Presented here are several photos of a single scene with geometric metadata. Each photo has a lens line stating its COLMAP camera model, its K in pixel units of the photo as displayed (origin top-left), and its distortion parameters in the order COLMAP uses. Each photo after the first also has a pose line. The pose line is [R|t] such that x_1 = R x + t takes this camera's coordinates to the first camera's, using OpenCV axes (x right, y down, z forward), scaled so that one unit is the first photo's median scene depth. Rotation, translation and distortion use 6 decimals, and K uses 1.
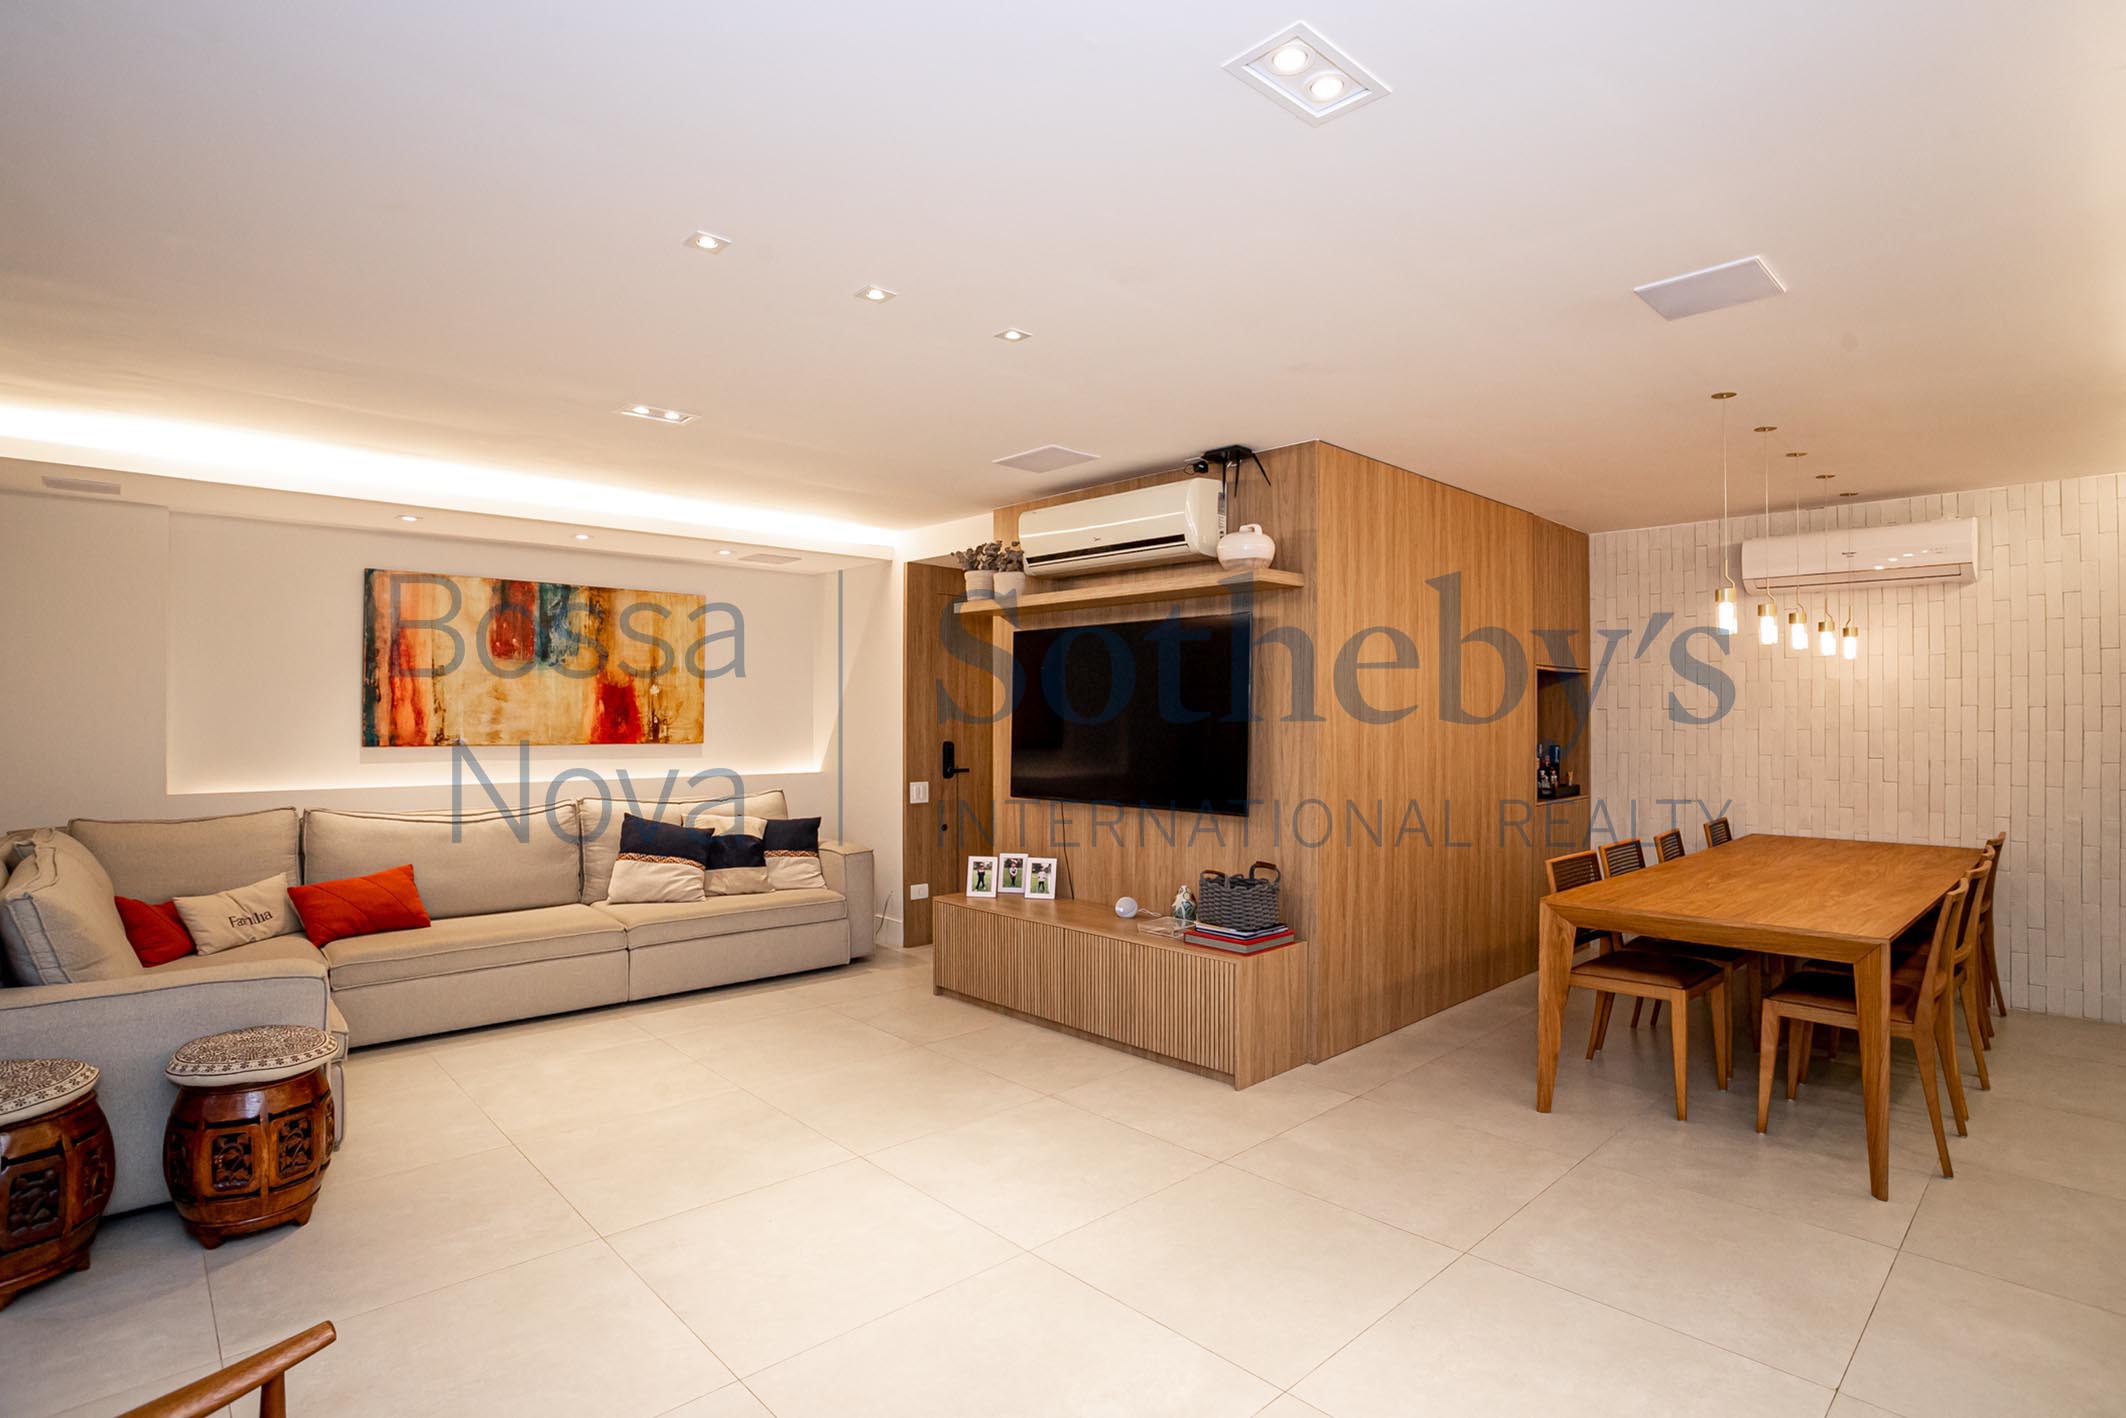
lens RADIAL K [[1048.4, 0, 1068.4], [0, 1048.4, 716.1], [0, 0, 1]] dist [-0.045799, 0.000509]
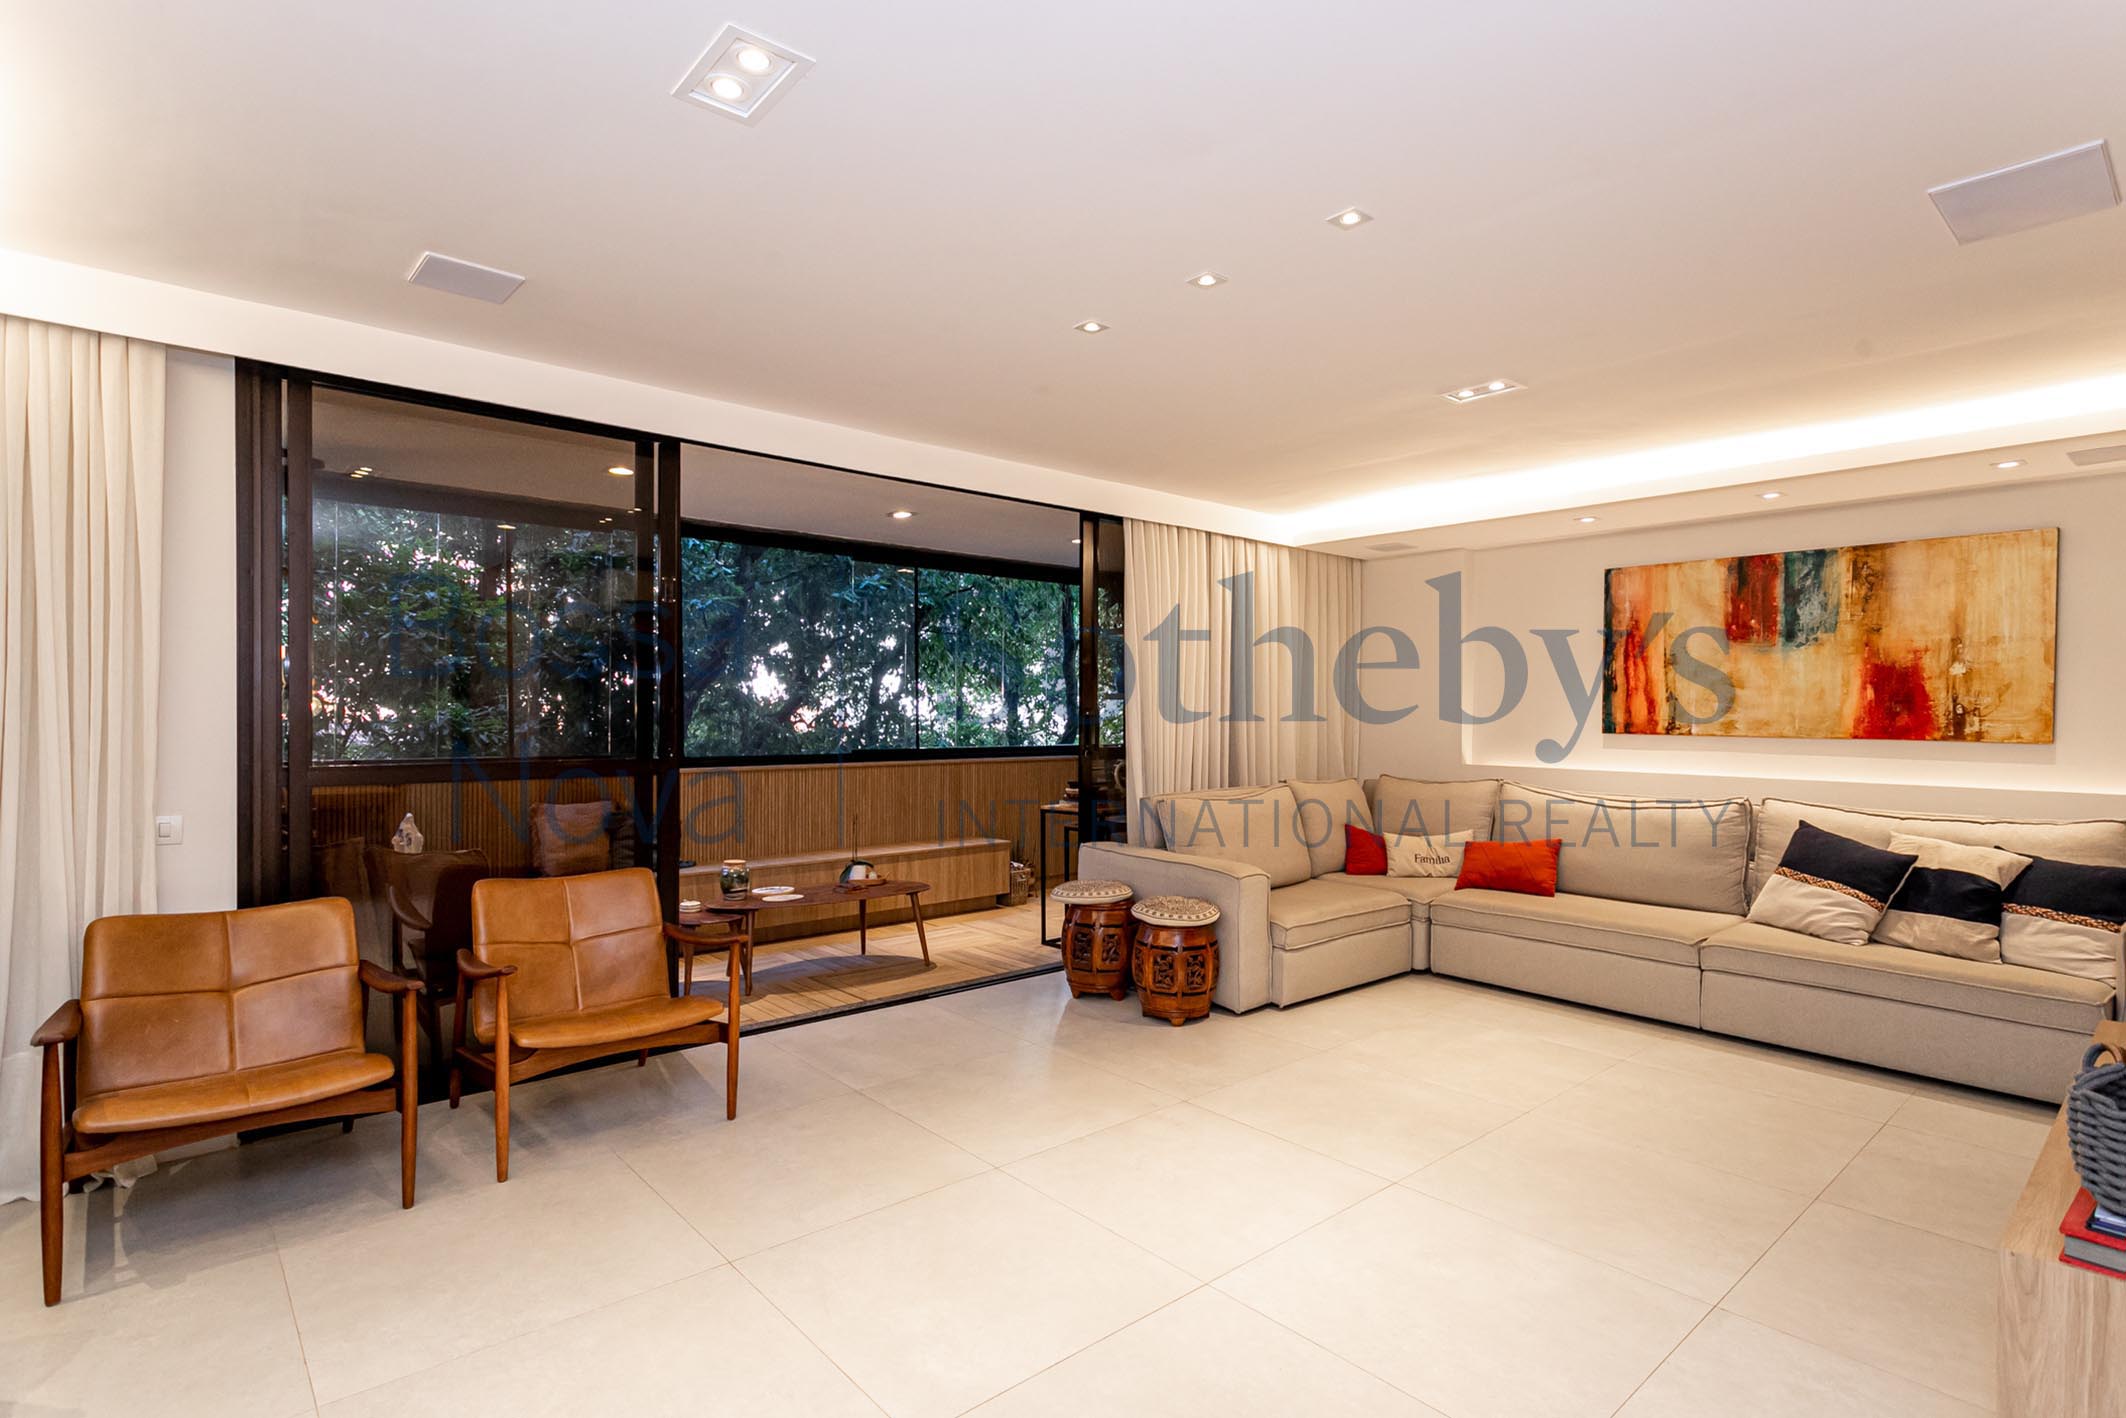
lens RADIAL K [[1053.3, 0, 1064.0], [0, 1053.3, 717.8], [0, 0, 1]] dist [0.003208, -0.000602]
pose [[-0.050802, 0.002034, -0.998707, 0.446538], [-0.006737, 0.999974, 0.002380, 0.014165], [0.998686, 0.006849, -0.050787, 0.465537]]
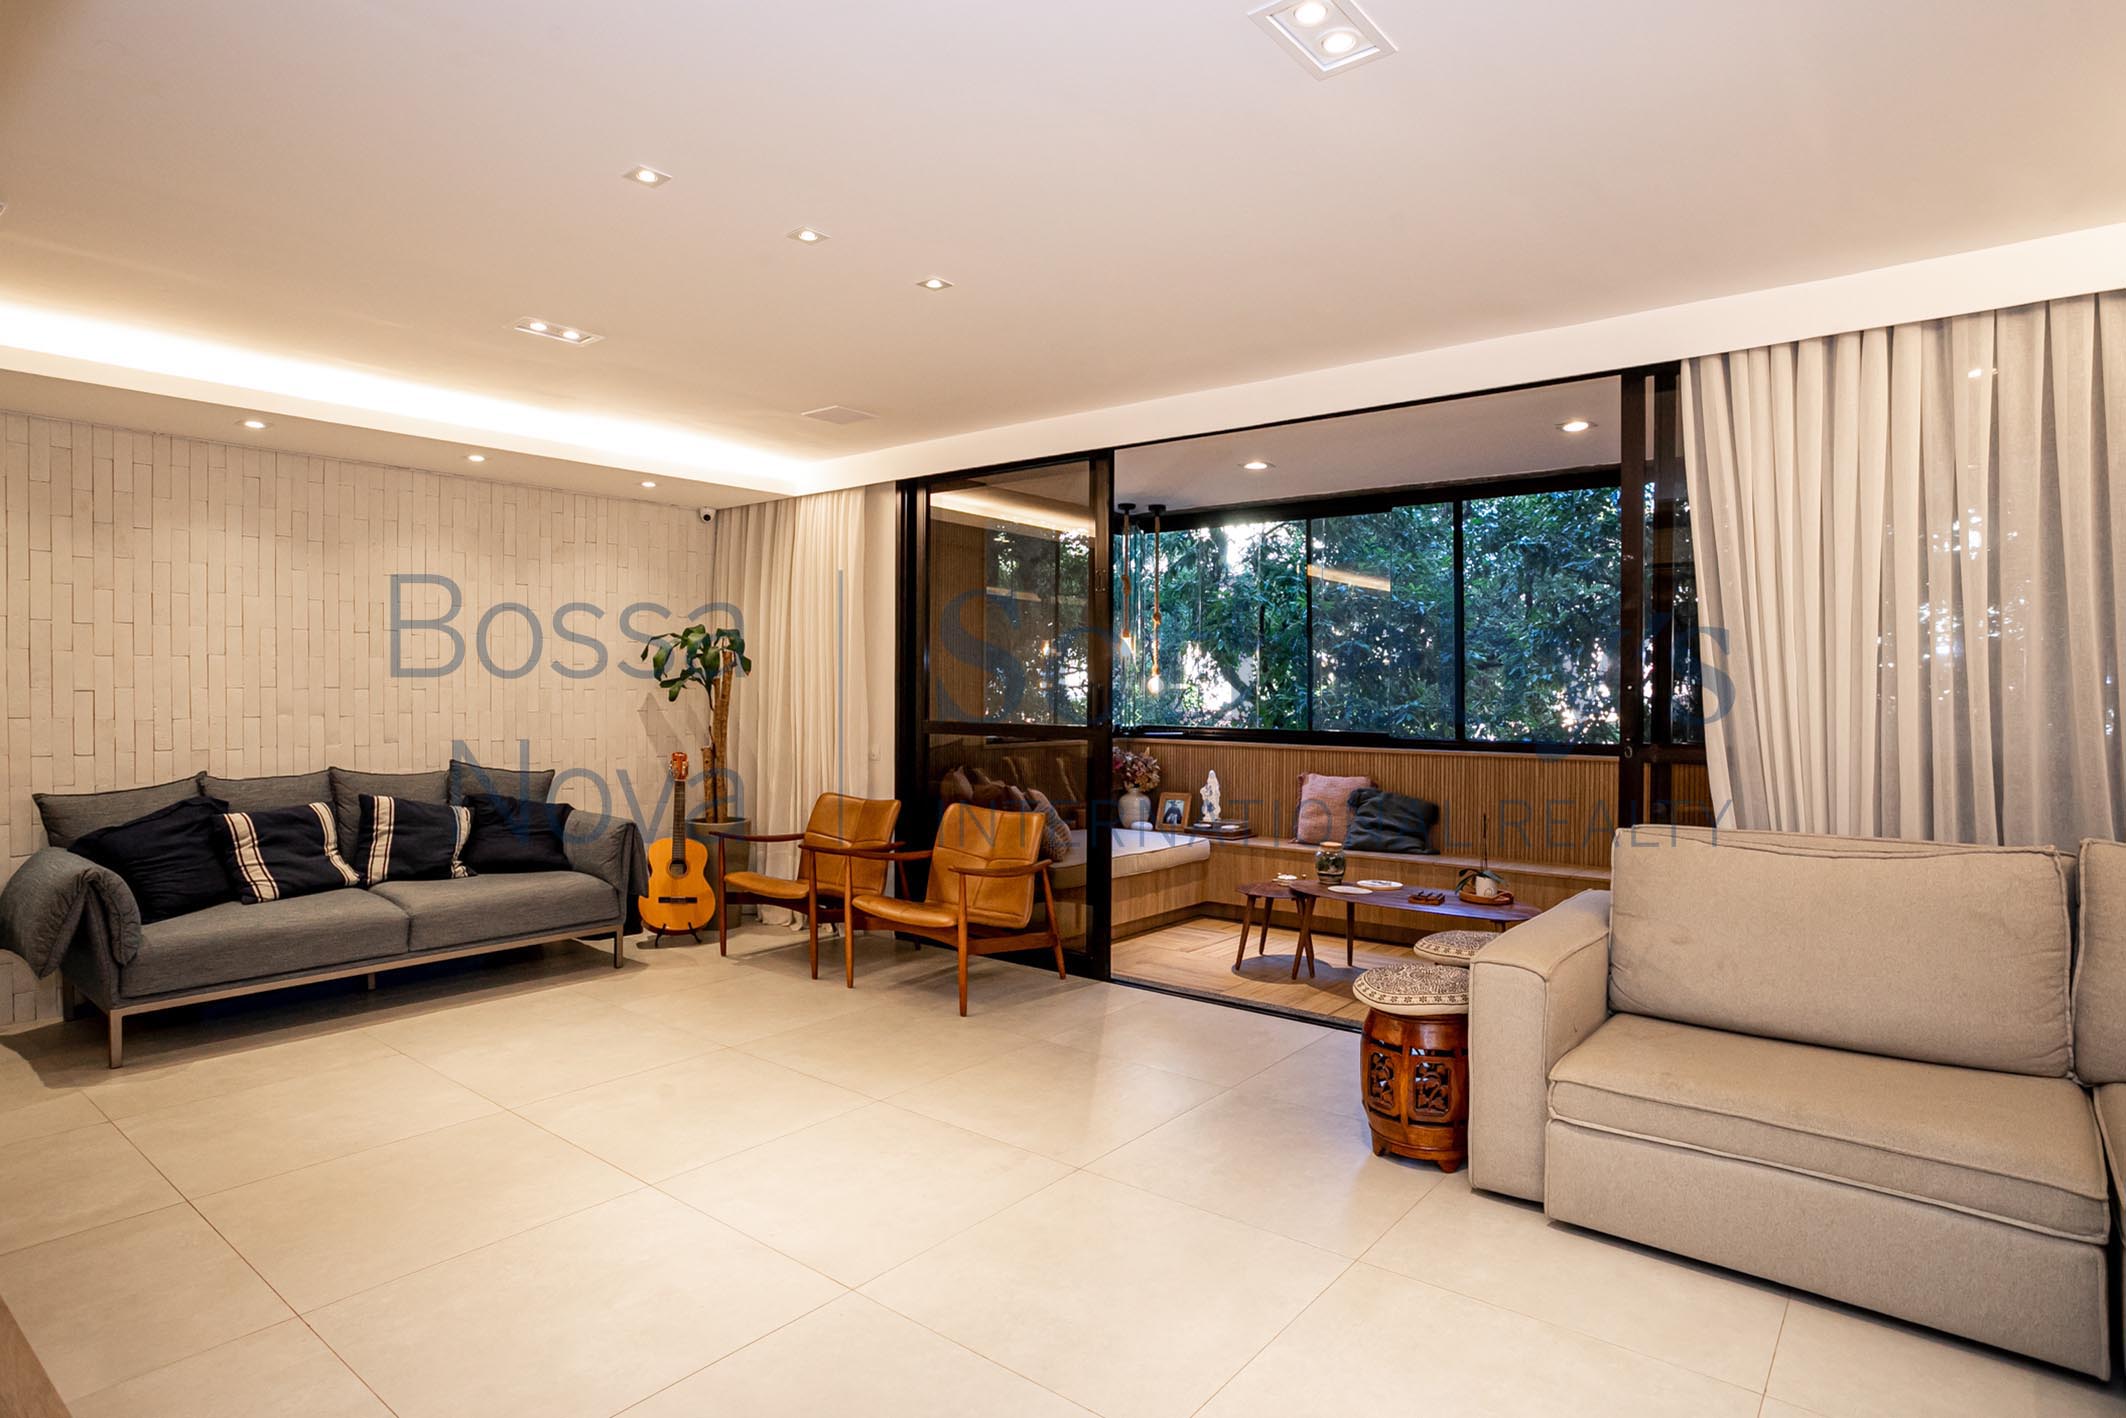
lens RADIAL K [[1134.4, 0, 1062.3], [0, 1134.4, 701.2], [0, 0, 1]] dist [-0.051526, 0.031387]
pose [[-0.991922, -0.007503, -0.126629, -0.132766], [-0.008836, 0.999911, 0.009972, 0.016443], [0.126543, 0.011010, -0.991900, 1.062910]]
